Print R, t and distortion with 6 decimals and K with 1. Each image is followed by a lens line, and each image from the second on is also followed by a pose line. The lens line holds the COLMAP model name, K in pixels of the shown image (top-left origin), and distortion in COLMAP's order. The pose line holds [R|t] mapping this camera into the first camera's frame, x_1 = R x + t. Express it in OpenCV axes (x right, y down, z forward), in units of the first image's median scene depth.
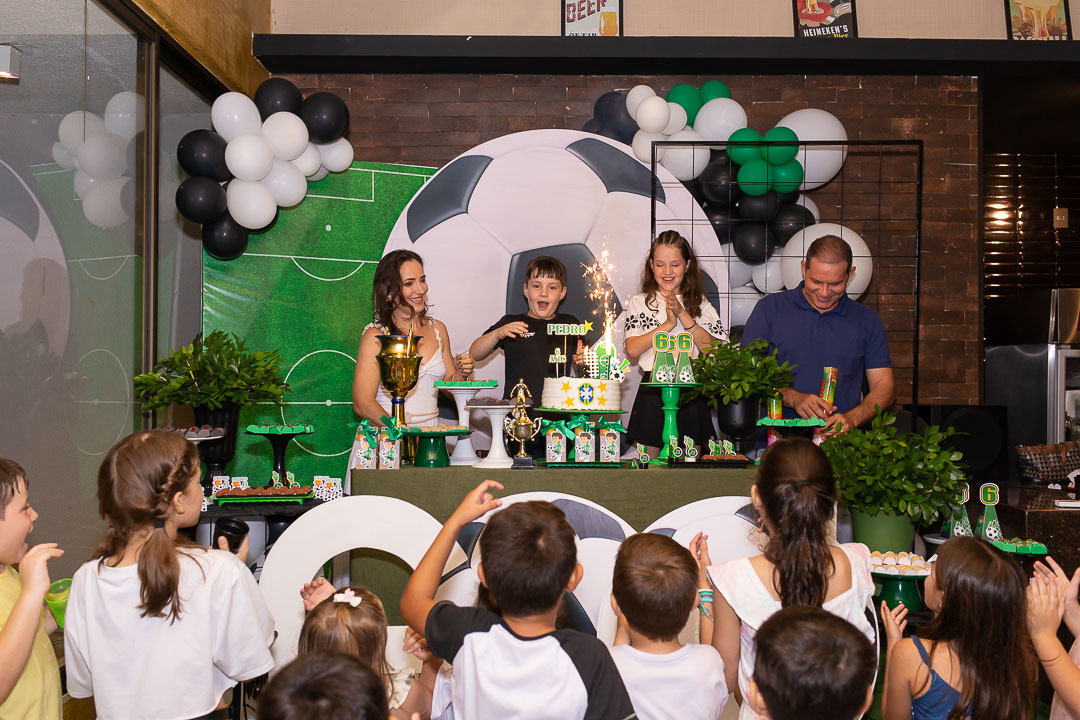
lens RADIAL K [[1034.9, 0, 540.0], [0, 1034.9, 360.0], [0, 0, 1]] dist [0.016873, -0.019993]
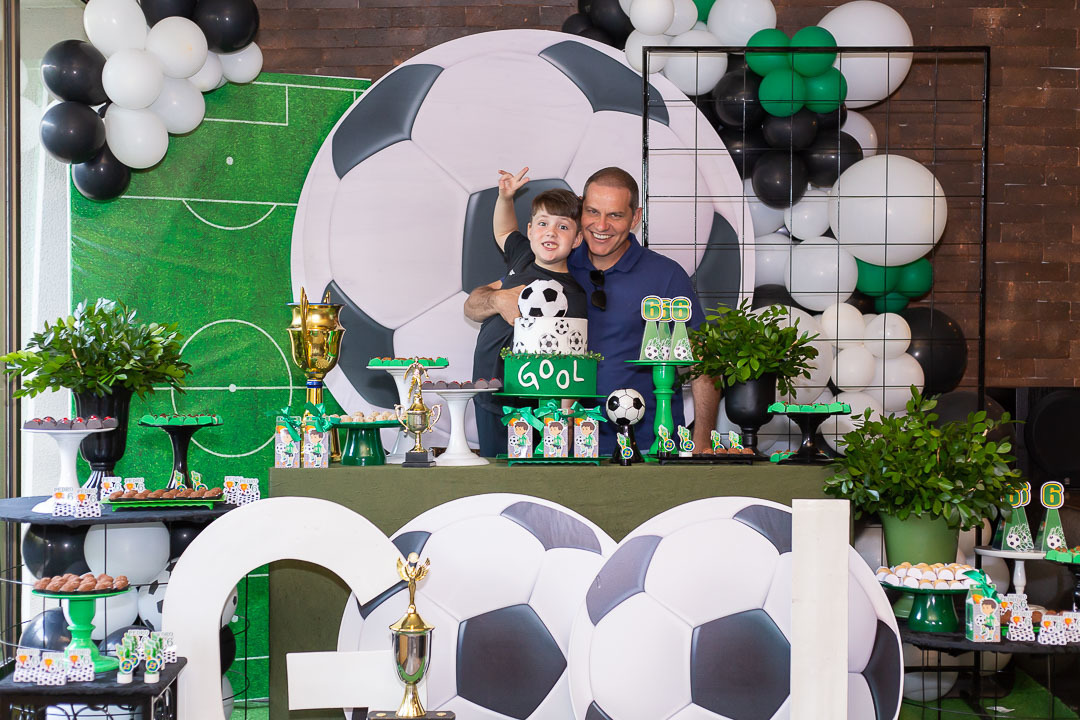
lens RADIAL K [[1601.0, 0, 540.0], [0, 1601.0, 360.0], [0, 0, 1]] dist [0.026563, -0.002642]
pose [[0.999965, -0.004925, 0.006777, 0.021621], [0.004772, 0.999737, 0.022433, -0.006664], [-0.006886, -0.022400, 0.999725, -0.247025]]
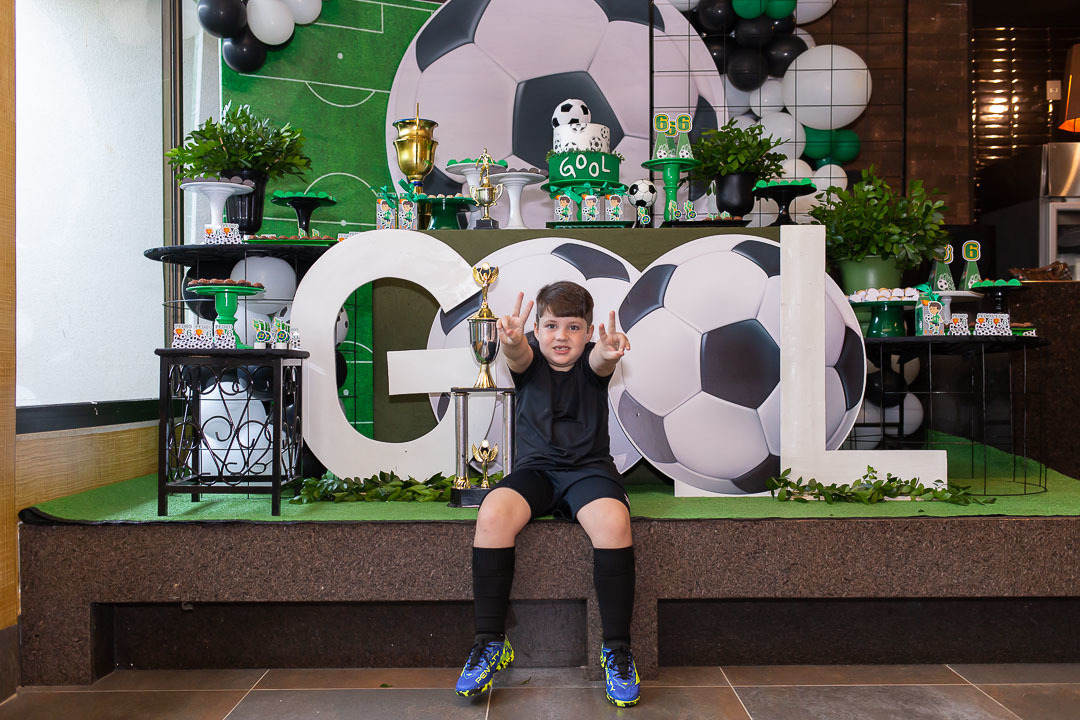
lens RADIAL K [[1062.2, 0, 540.0], [0, 1062.2, 360.0], [0, 0, 1]] dist [0.012394, -0.008598]
pose [[0.999921, -0.012542, 0.000634, -0.011076], [0.012536, 0.999879, 0.009165, 0.216643], [-0.000749, -0.009156, 0.999958, -0.089324]]
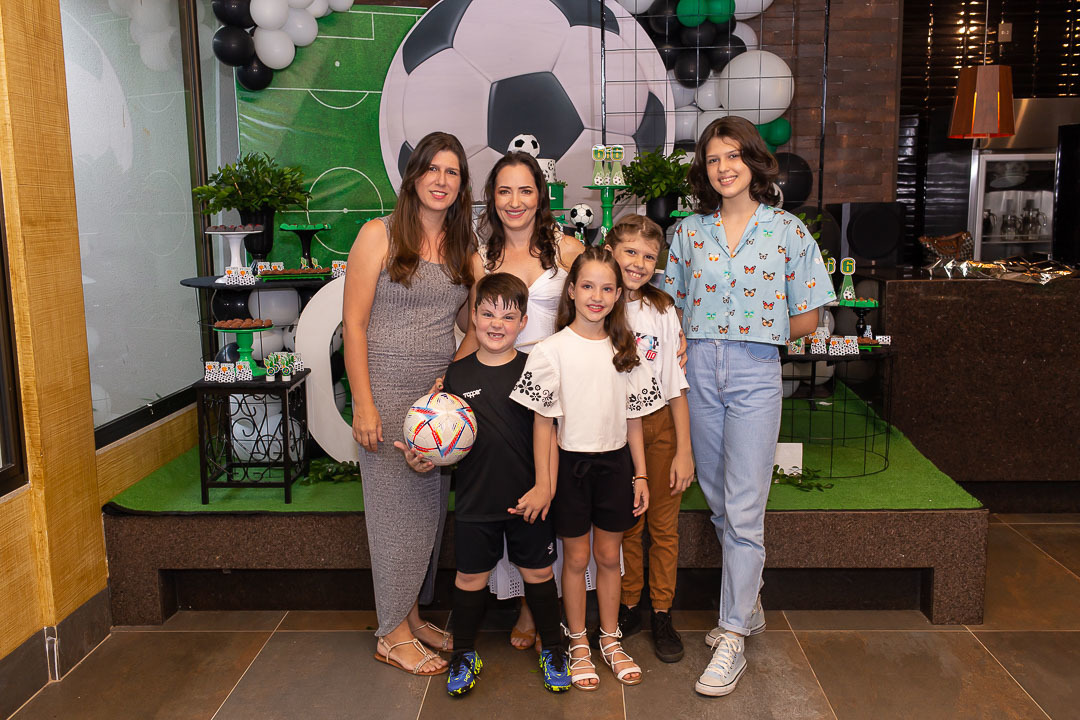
lens RADIAL K [[1034.9, 0, 540.0], [0, 1034.9, 360.0], [0, 0, 1]] dist [0.016873, -0.019993]
pose [[0.999204, -0.015076, -0.036922, 0.089409], [0.021108, 0.985414, 0.168863, 0.016718], [0.033837, -0.169508, 0.984948, -0.302401]]
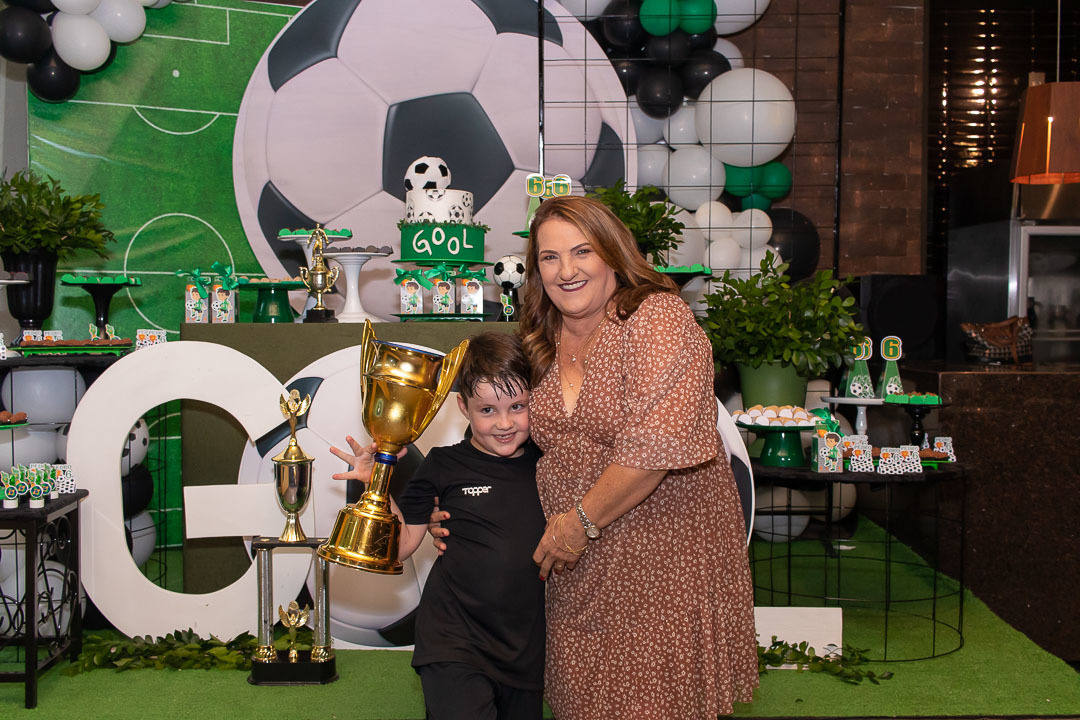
lens RADIAL K [[1187.4, 0, 531.0], [0, 1187.4, 361.0], [0, 0, 1]] dist [0.012642, 0.000962]
pose [[0.999735, -0.007010, 0.021946, 0.091390], [0.005773, 0.998418, 0.055931, 0.077253], [-0.022303, -0.055790, 0.998193, -0.031045]]
